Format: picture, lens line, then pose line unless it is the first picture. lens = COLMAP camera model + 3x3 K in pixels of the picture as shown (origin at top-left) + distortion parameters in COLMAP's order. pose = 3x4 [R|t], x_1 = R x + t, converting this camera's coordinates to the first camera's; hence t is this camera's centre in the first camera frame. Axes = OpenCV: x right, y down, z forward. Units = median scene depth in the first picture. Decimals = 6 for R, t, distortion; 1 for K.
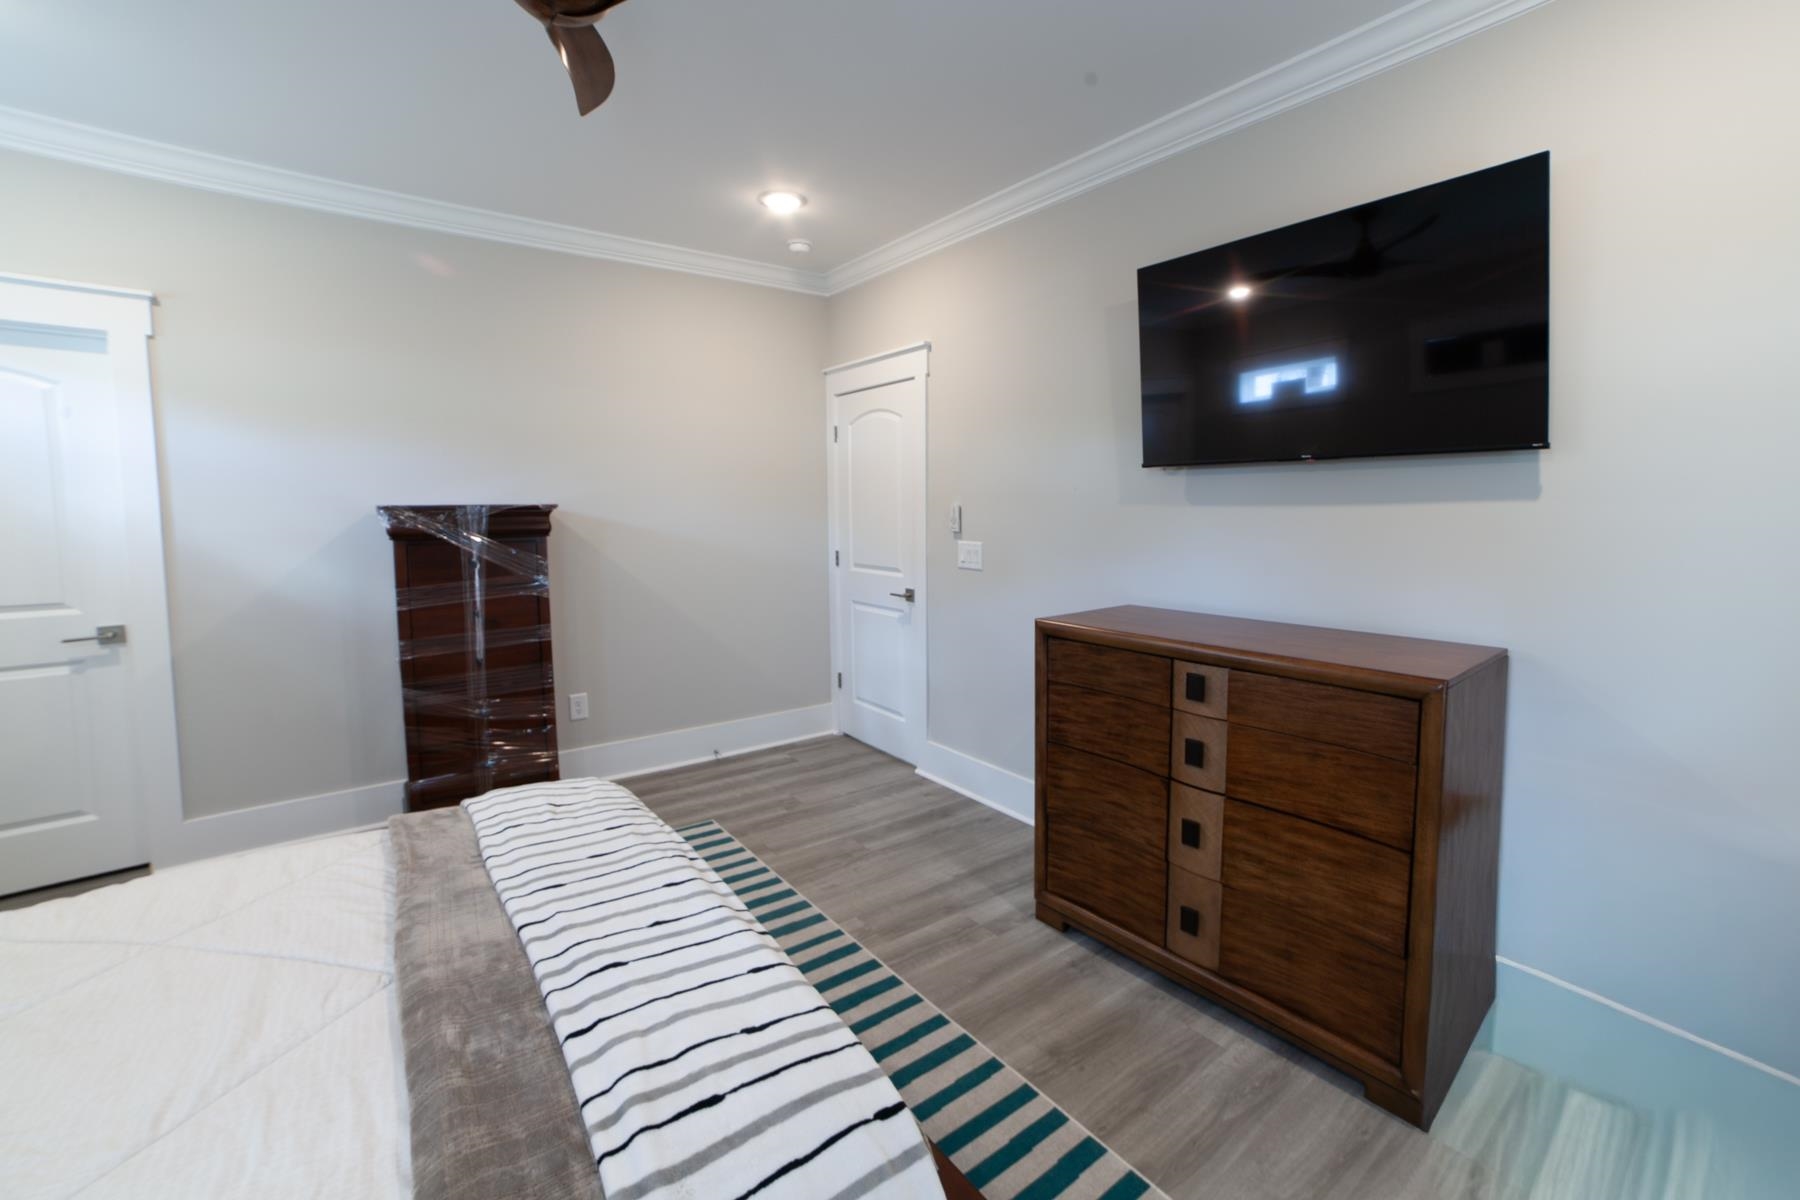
lens RADIAL K [[762.9, 0, 901.2], [0, 762.9, 562.5], [0, 0, 1]] dist [-0.004286, 0.000717]
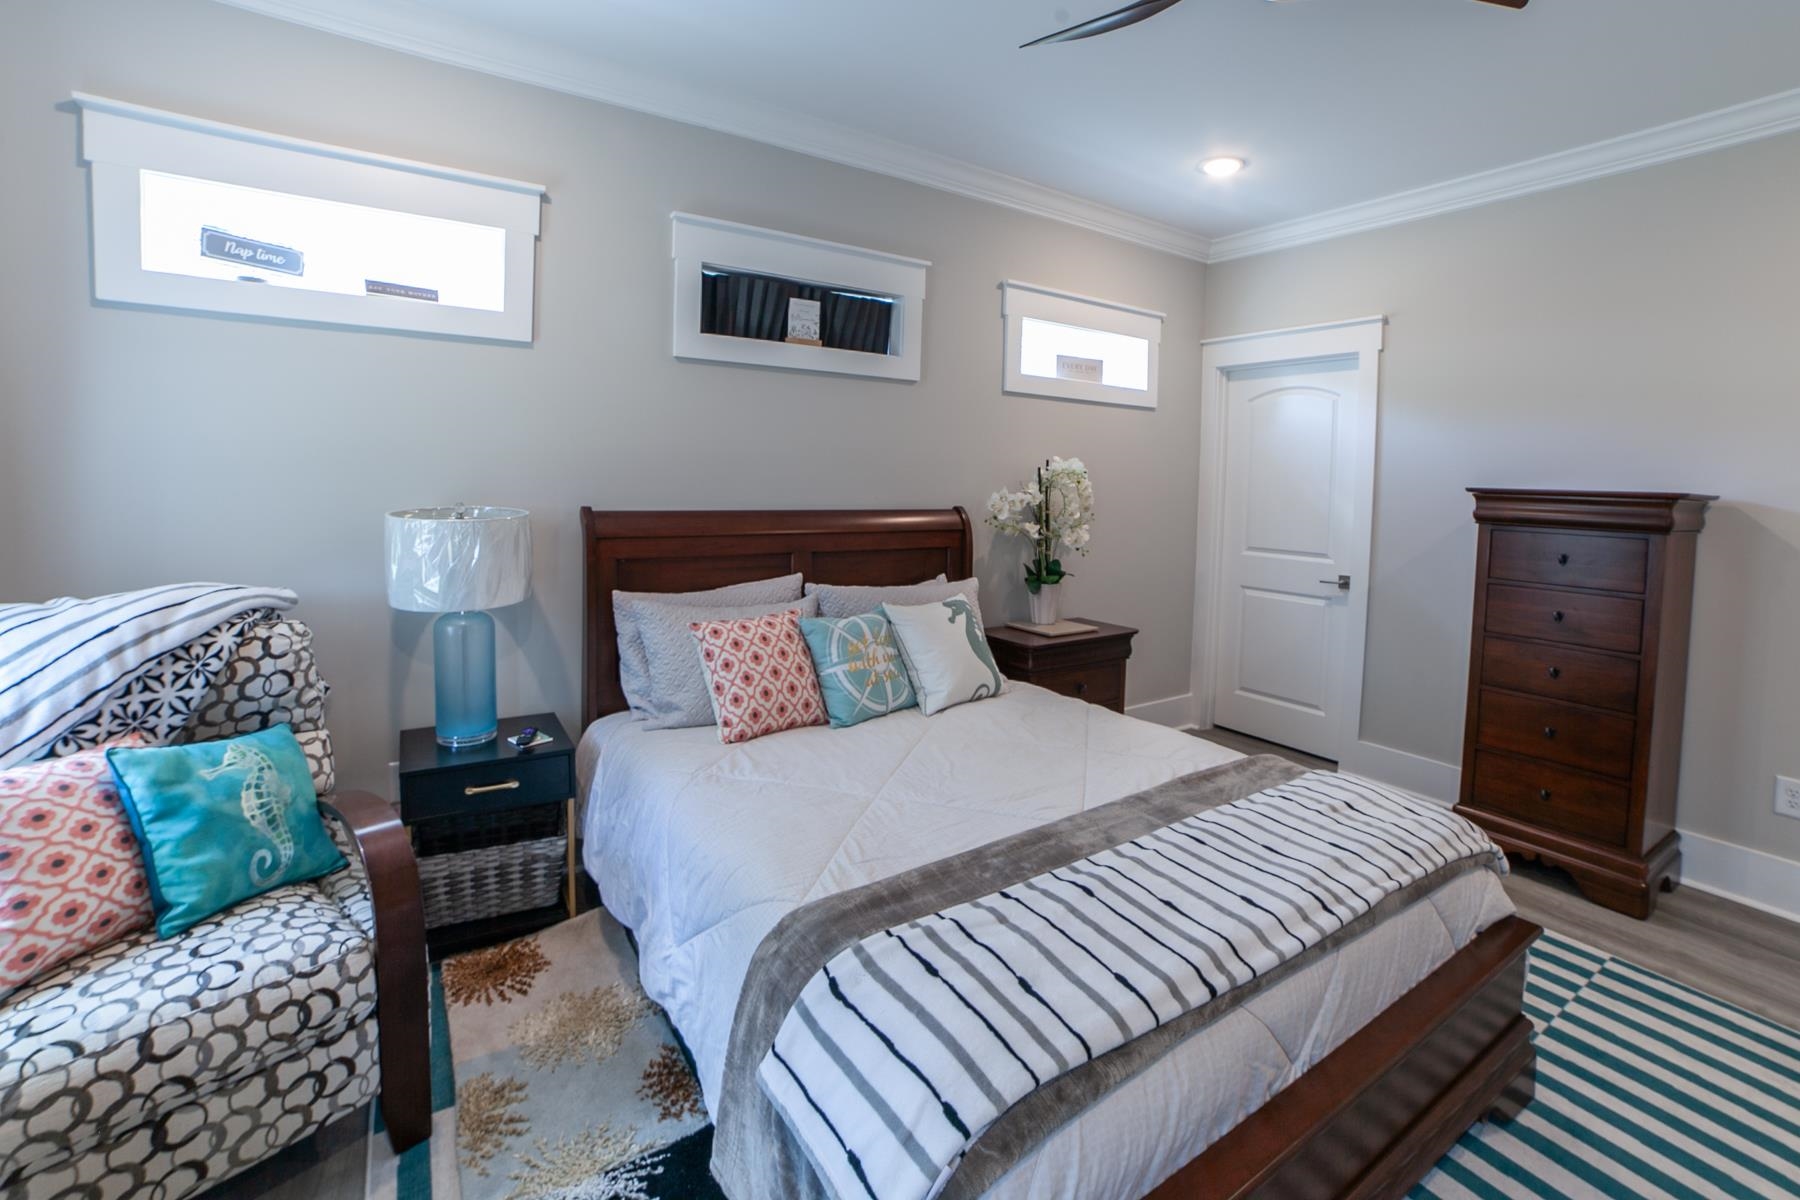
lens RADIAL K [[762.9, 0, 938.9], [0, 762.9, 516.6], [0, 0, 1]] dist [-0.004286, 0.000717]
pose [[0.023022, 0.055932, -0.998169, 0.529657], [-0.098489, 0.993704, 0.053410, -0.039449], [0.994872, 0.097079, 0.028385, 0.528730]]
